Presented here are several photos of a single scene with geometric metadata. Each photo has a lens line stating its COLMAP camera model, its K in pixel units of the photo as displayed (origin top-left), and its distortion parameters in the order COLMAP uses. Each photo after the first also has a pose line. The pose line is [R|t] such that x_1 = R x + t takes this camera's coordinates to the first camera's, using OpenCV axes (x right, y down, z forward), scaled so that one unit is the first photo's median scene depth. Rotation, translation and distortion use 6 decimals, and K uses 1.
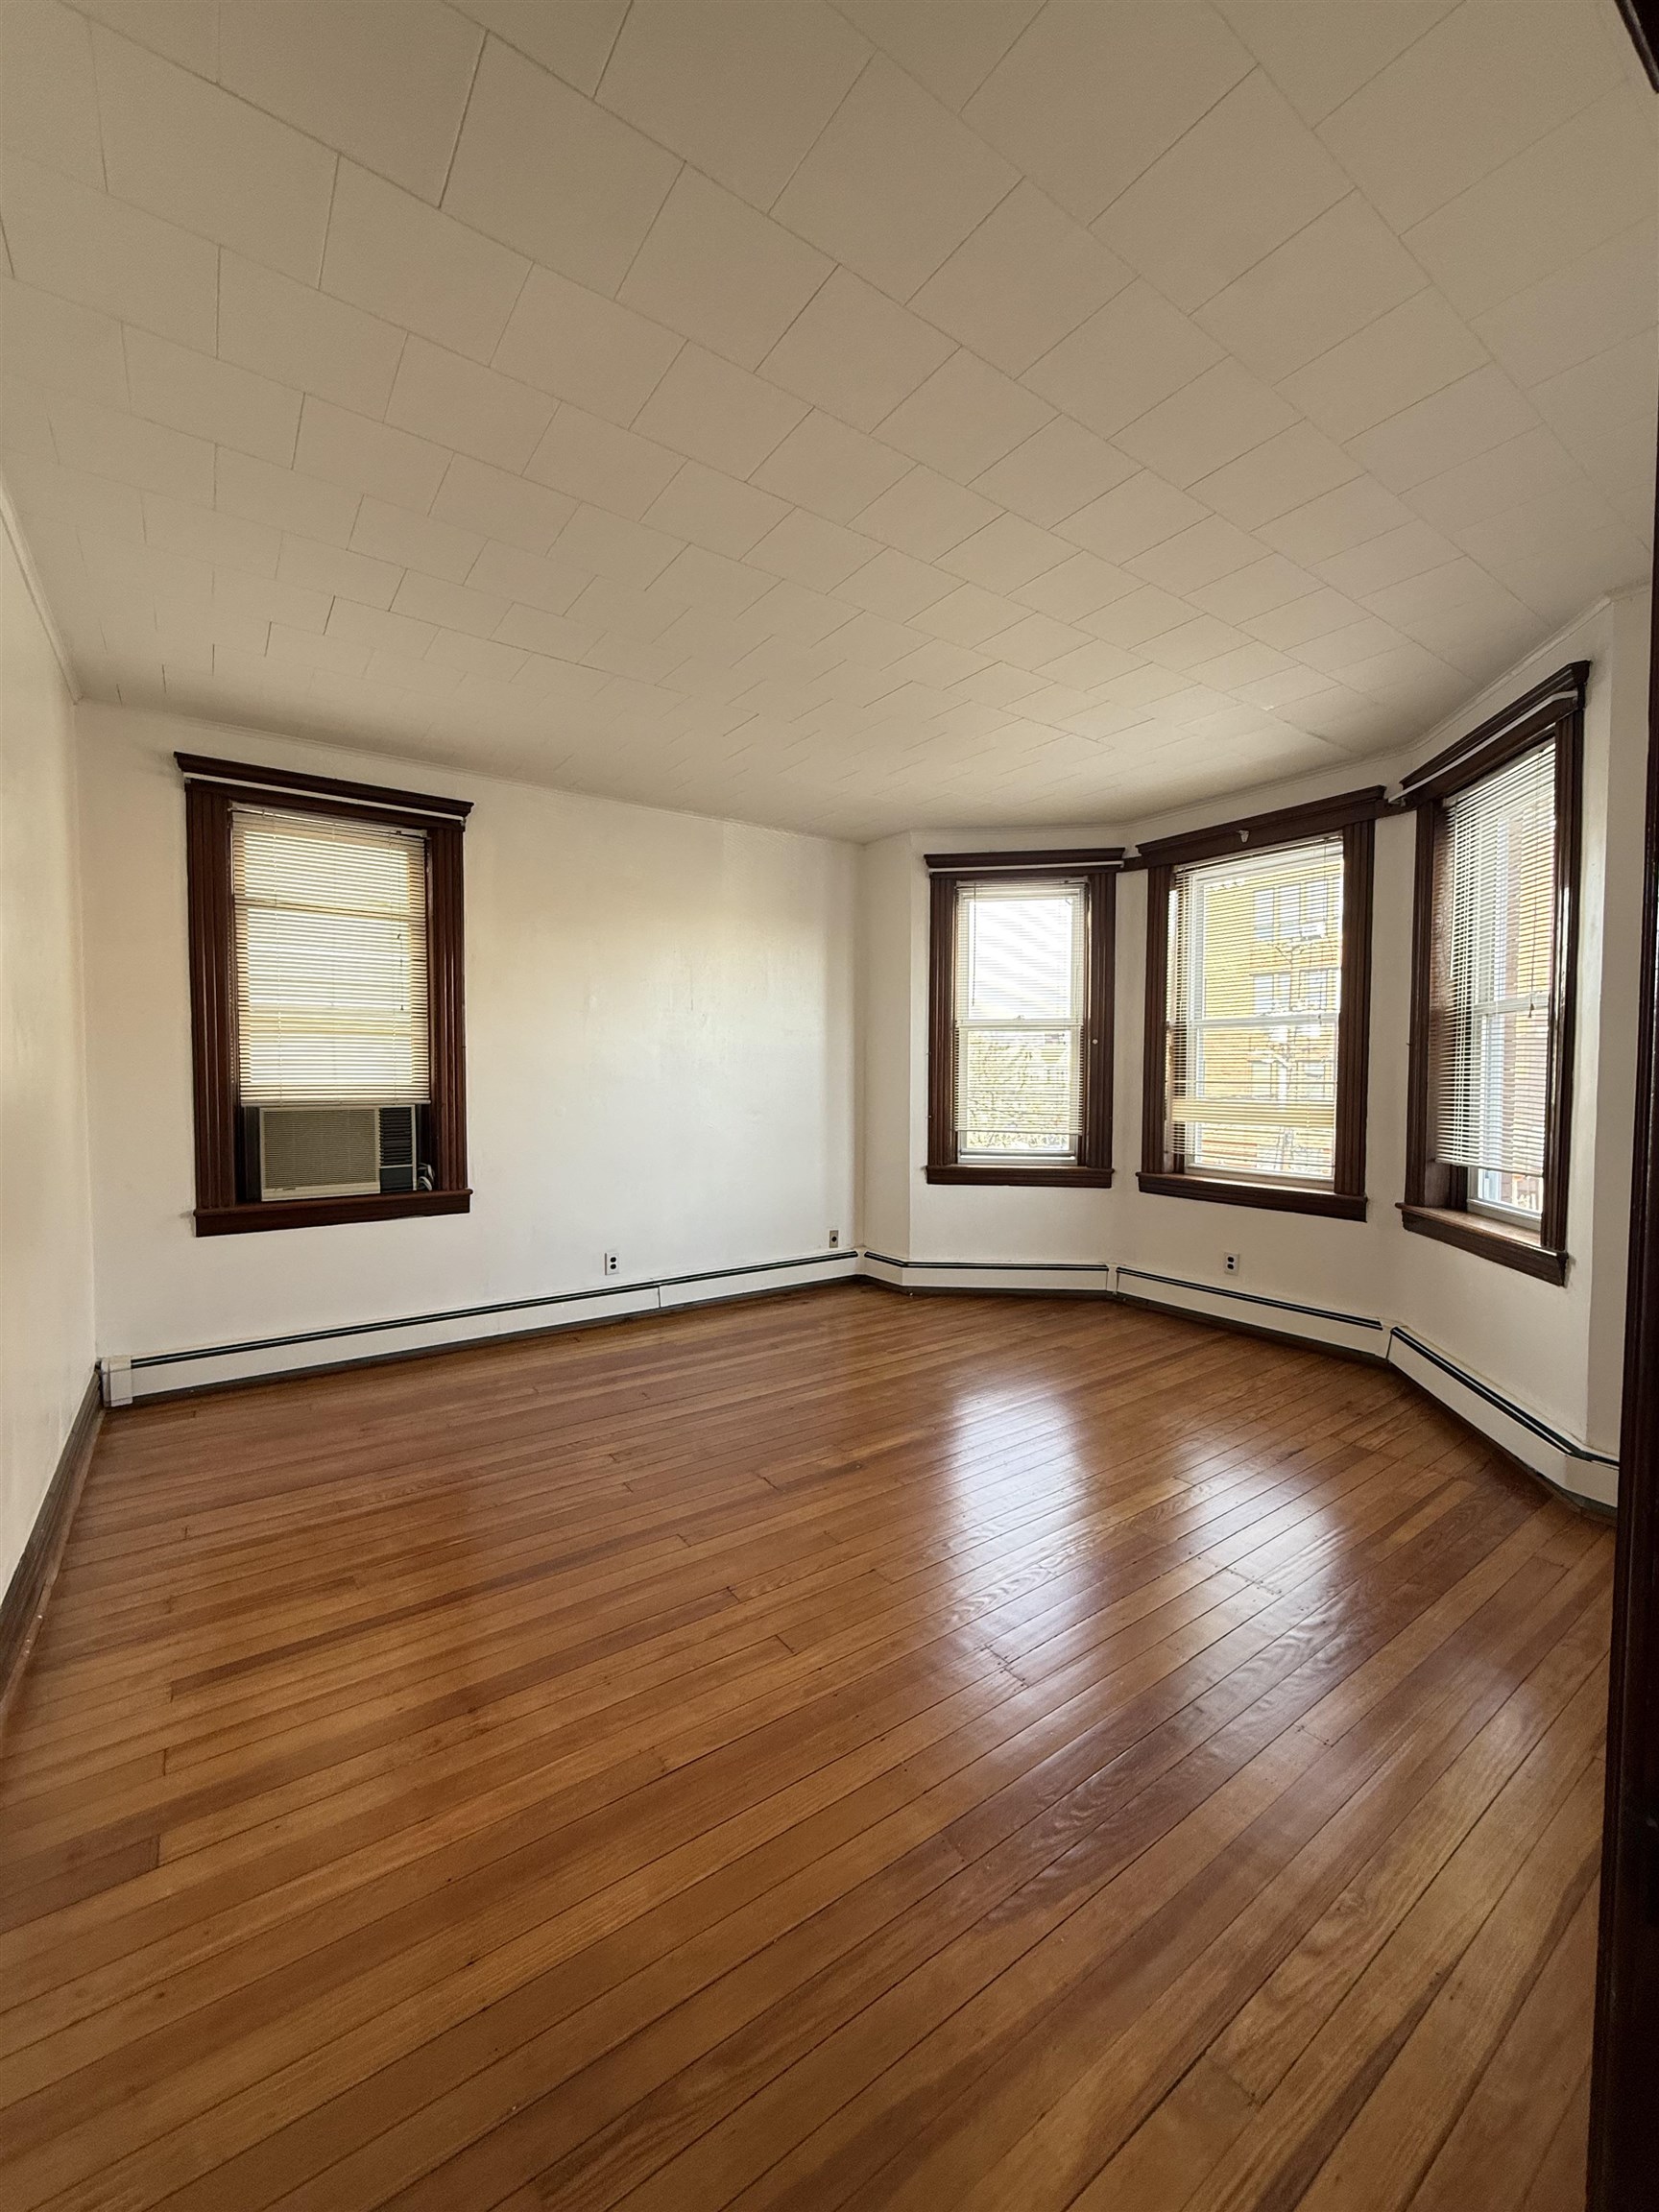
lens RADIAL K [[881.7, 0, 830.5], [0, 881.7, 1102.0], [0, 0, 1]] dist [-0.000056, -0.000336]
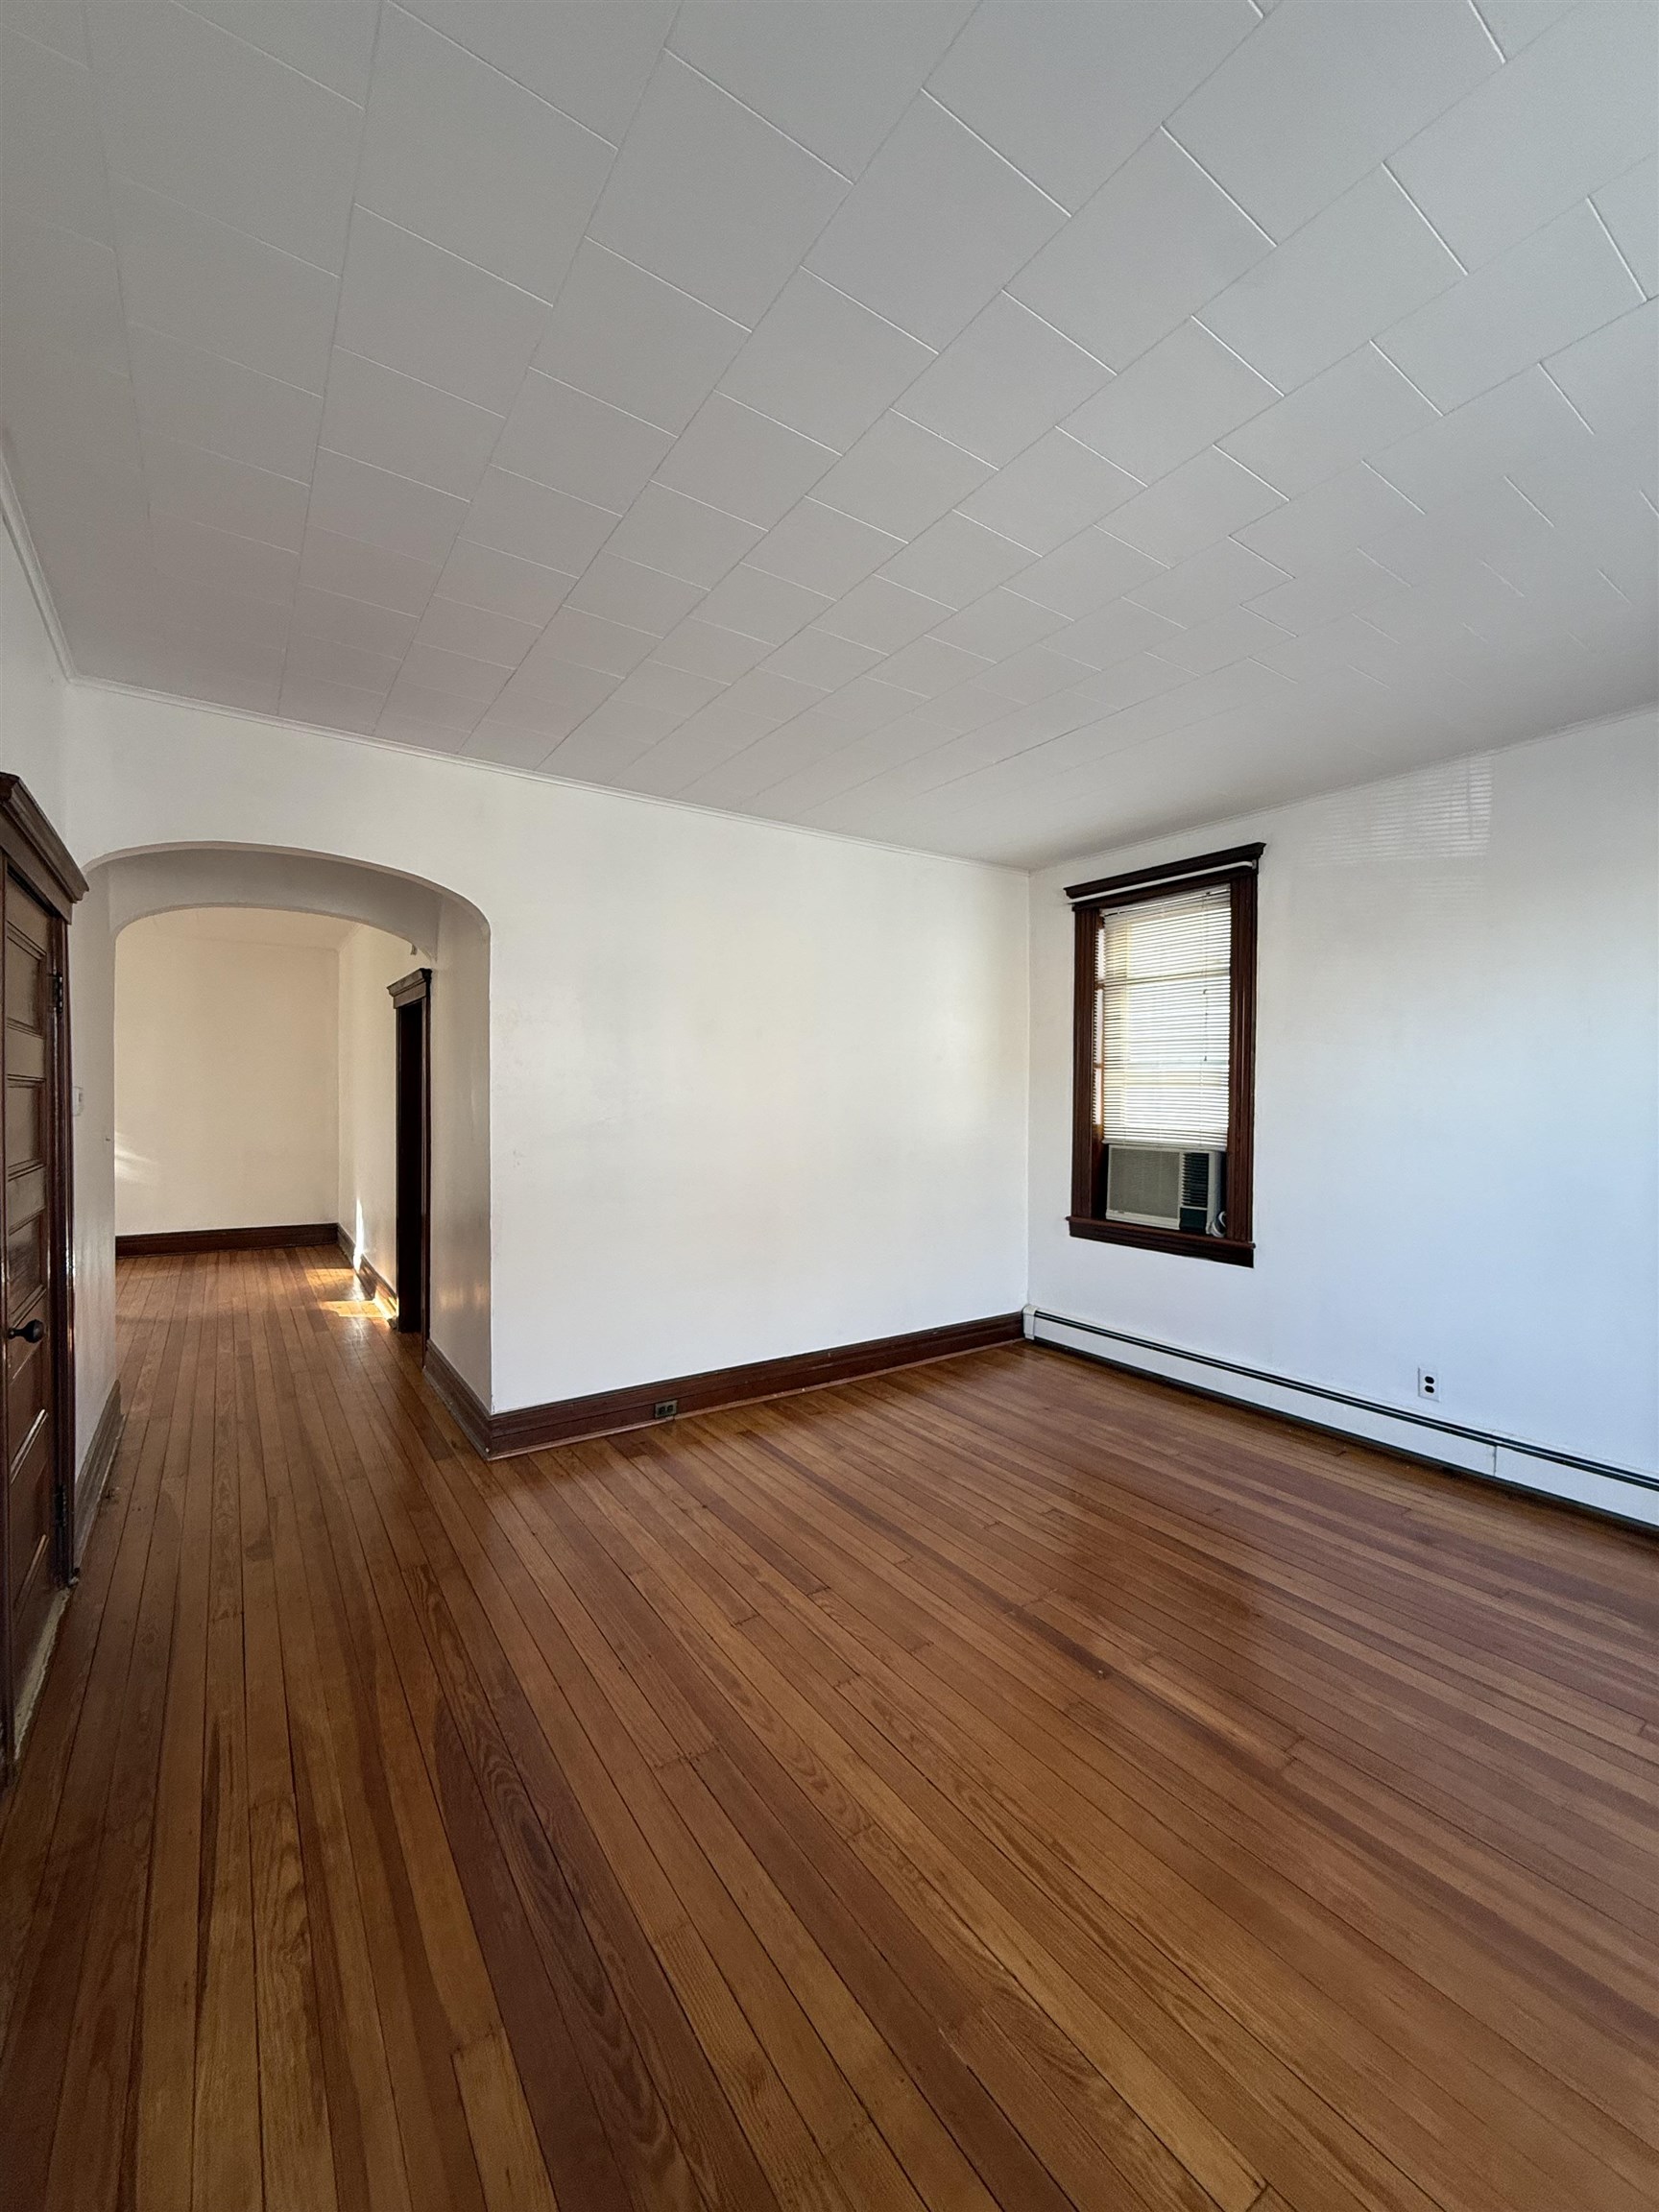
lens RADIAL K [[881.7, 0, 830.5], [0, 881.7, 1102.0], [0, 0, 1]] dist [-0.000056, -0.000336]
pose [[-0.015898, 0.009682, -0.999827, 0.627844], [-0.046528, 0.998863, 0.010412, -0.049278], [0.998790, 0.046686, -0.015429, 0.622180]]
